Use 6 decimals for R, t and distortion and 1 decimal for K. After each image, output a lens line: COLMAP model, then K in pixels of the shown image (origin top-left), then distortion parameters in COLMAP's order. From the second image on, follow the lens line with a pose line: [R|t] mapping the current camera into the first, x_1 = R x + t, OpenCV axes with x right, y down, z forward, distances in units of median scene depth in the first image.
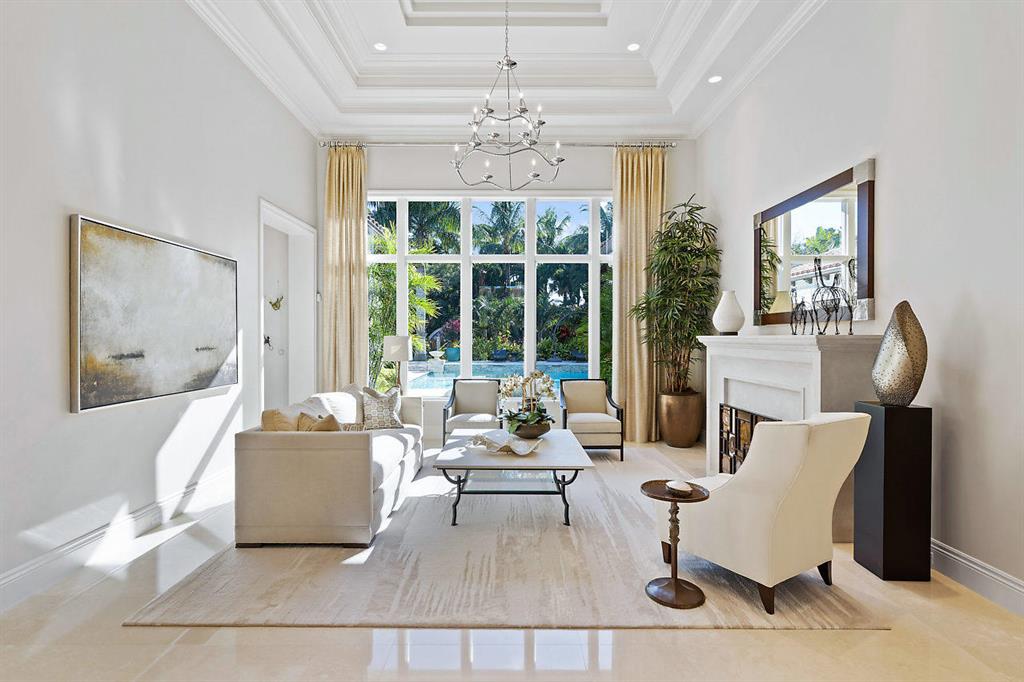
lens RADIAL K [[507.9, 0, 511.8], [0, 507.9, 339.8], [0, 0, 1]] dist [0.002523, 0.000351]
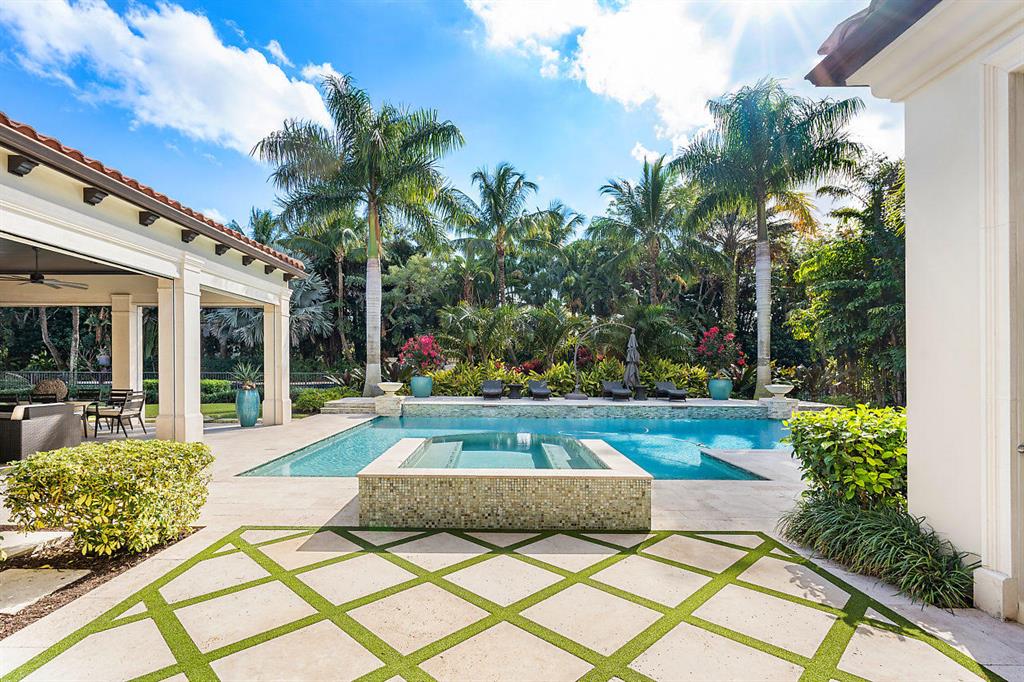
lens RADIAL K [[469.2, 0, 512.1], [0, 469.2, 374.5], [0, 0, 1]] dist [-0.023206, -0.000907]
pose [[0.999708, -0.000839, 0.024145, -0.012667], [0.000940, 0.999991, -0.004151, 0.014888], [-0.024142, 0.004173, 0.999700, 0.400553]]
